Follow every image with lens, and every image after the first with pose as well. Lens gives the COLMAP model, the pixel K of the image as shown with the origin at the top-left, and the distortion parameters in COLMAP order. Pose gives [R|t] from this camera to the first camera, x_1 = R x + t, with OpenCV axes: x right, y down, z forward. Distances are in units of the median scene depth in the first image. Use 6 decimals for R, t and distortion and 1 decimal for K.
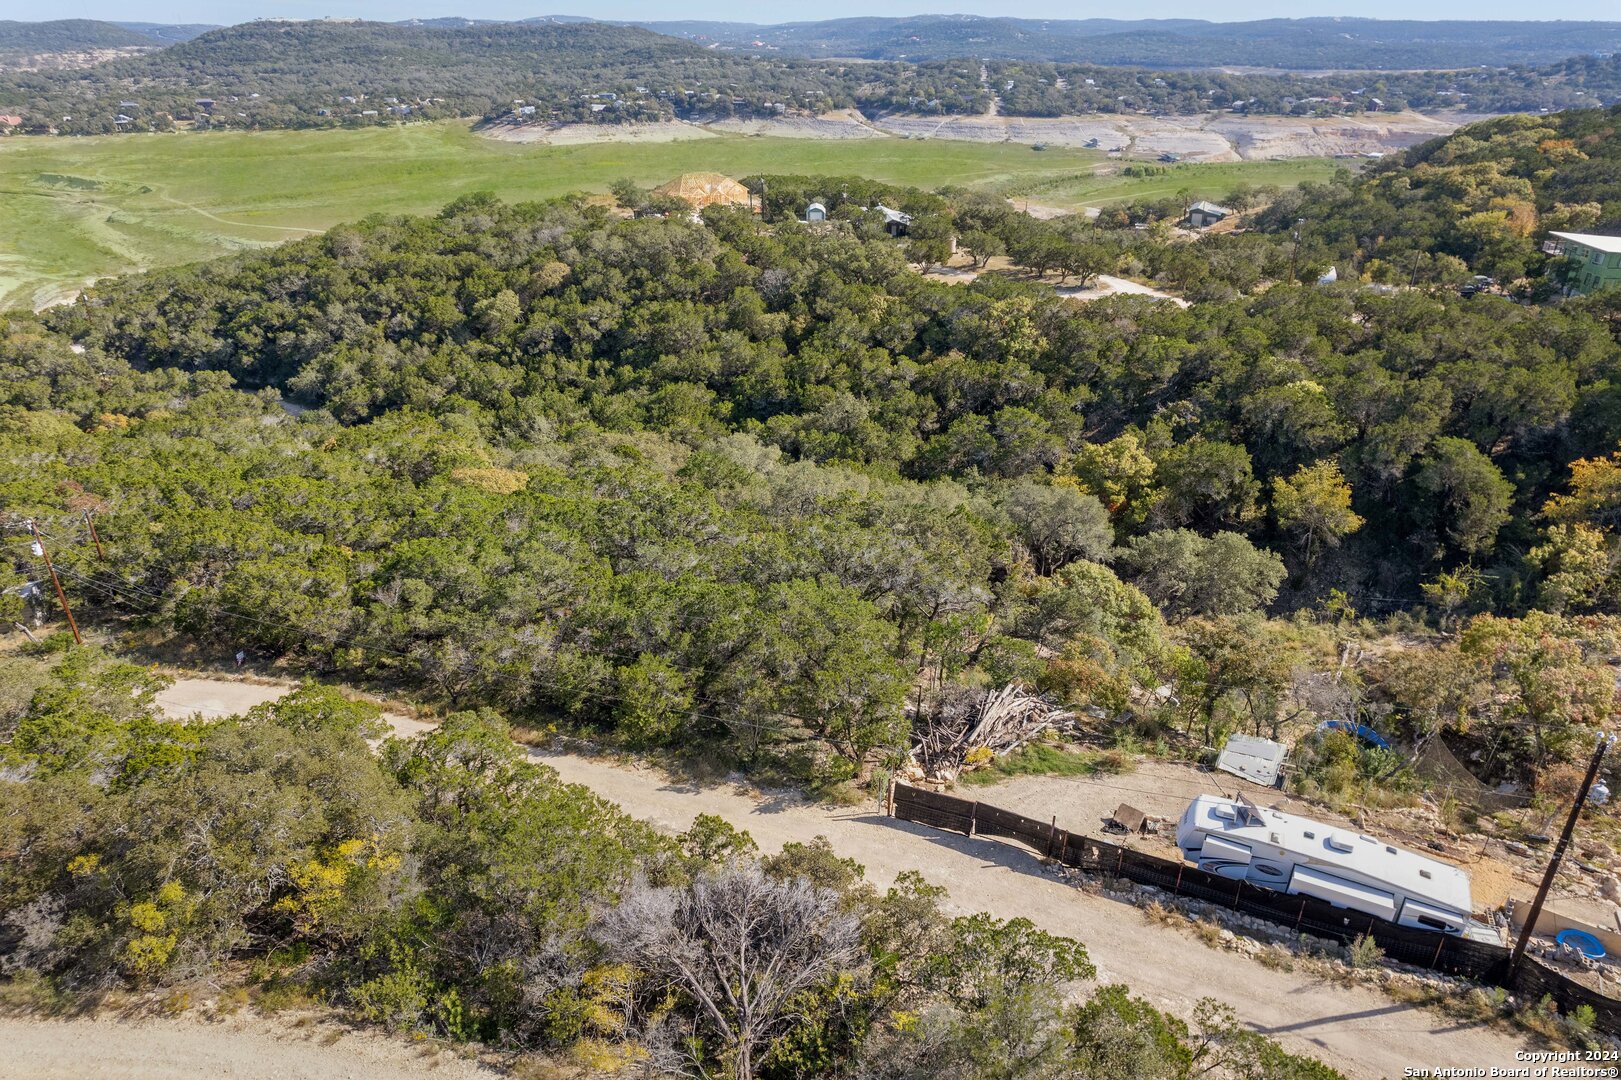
lens RADIAL K [[1018.2, 0, 817.5], [0, 1018.2, 554.4], [0, 0, 1]] dist [-0.086632, 0.070426]
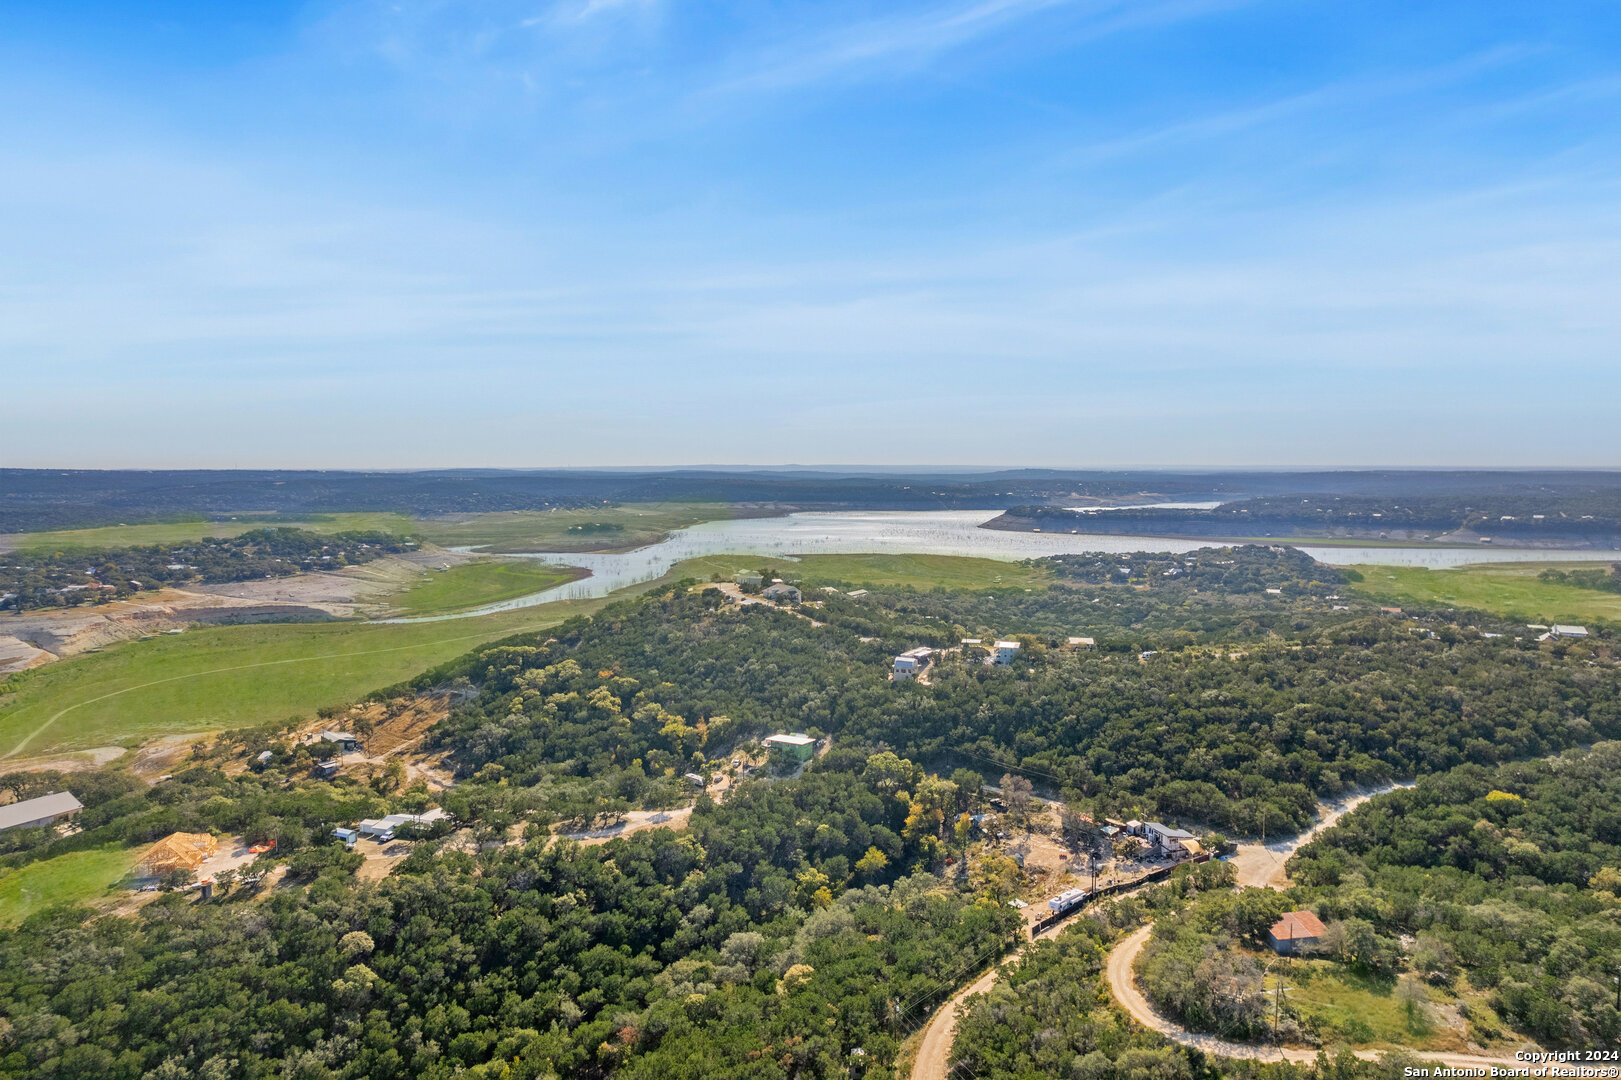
lens RADIAL K [[984.6, 0, 800.6], [0, 984.6, 561.6], [0, 0, 1]] dist [-0.046980, 0.000922]
pose [[0.383954, -0.075270, 0.920279, -1.152506], [0.434638, 0.894081, -0.108210, -0.333337], [-0.814659, 0.441536, 0.376001, -0.147046]]
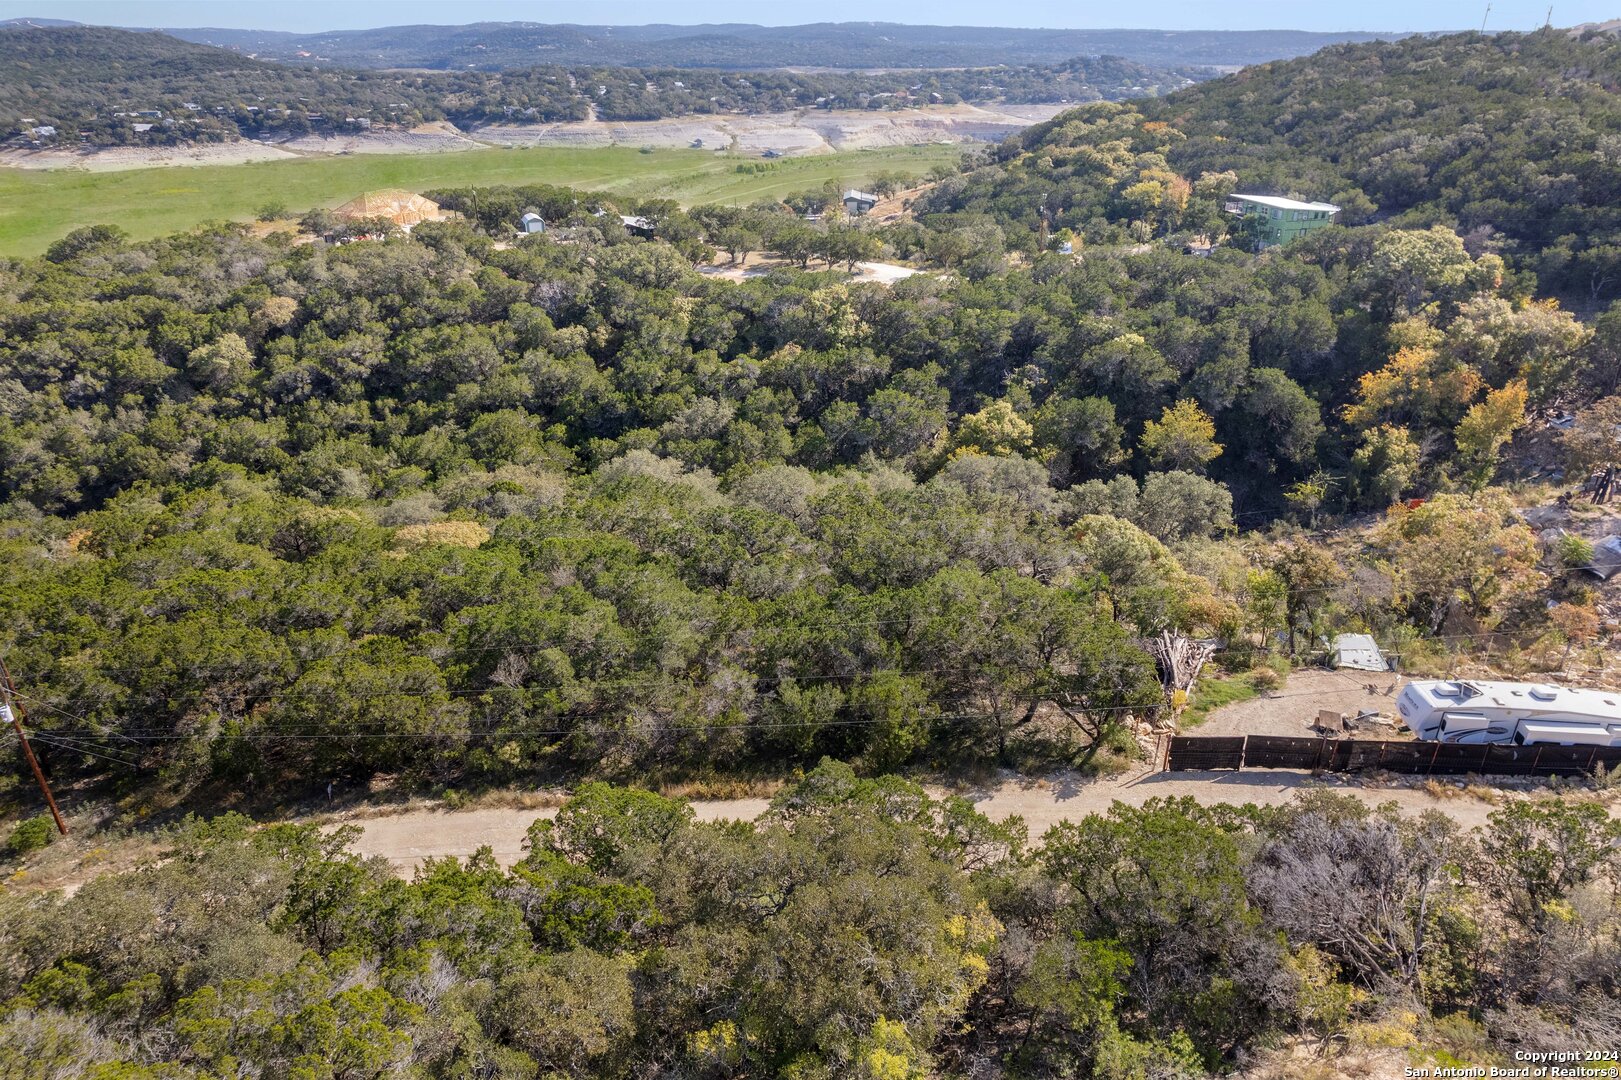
lens RADIAL K [[1018.2, 0, 817.5], [0, 1018.2, 554.4], [0, 0, 1]] dist [-0.086632, 0.070426]
pose [[0.927918, -0.169716, 0.331909, -0.151764], [0.171316, 0.984907, 0.024668, -0.011808], [-0.331086, 0.033972, 0.942989, 0.040137]]
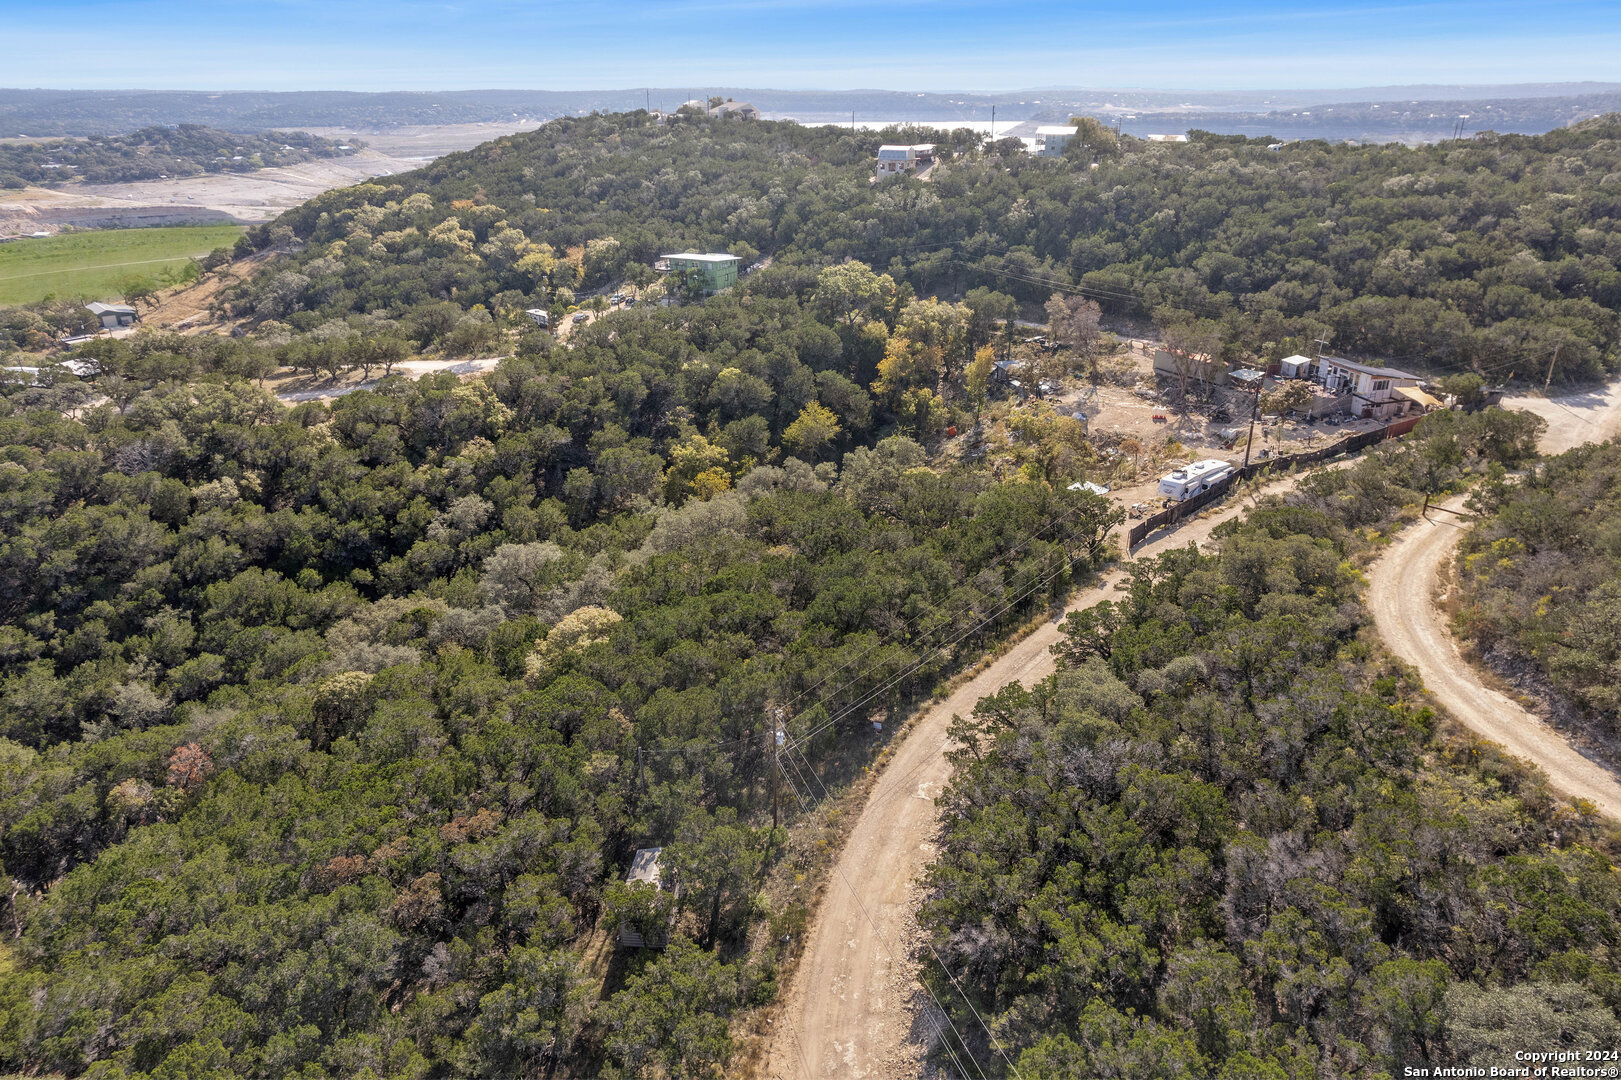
lens RADIAL K [[1018.2, 0, 817.5], [0, 1018.2, 554.4], [0, 0, 1]] dist [-0.086632, 0.070426]
pose [[0.371911, -0.386597, 0.843934, -0.514016], [0.432955, 0.876446, 0.210692, -0.117779], [-0.821116, 0.287027, 0.493340, 0.140869]]
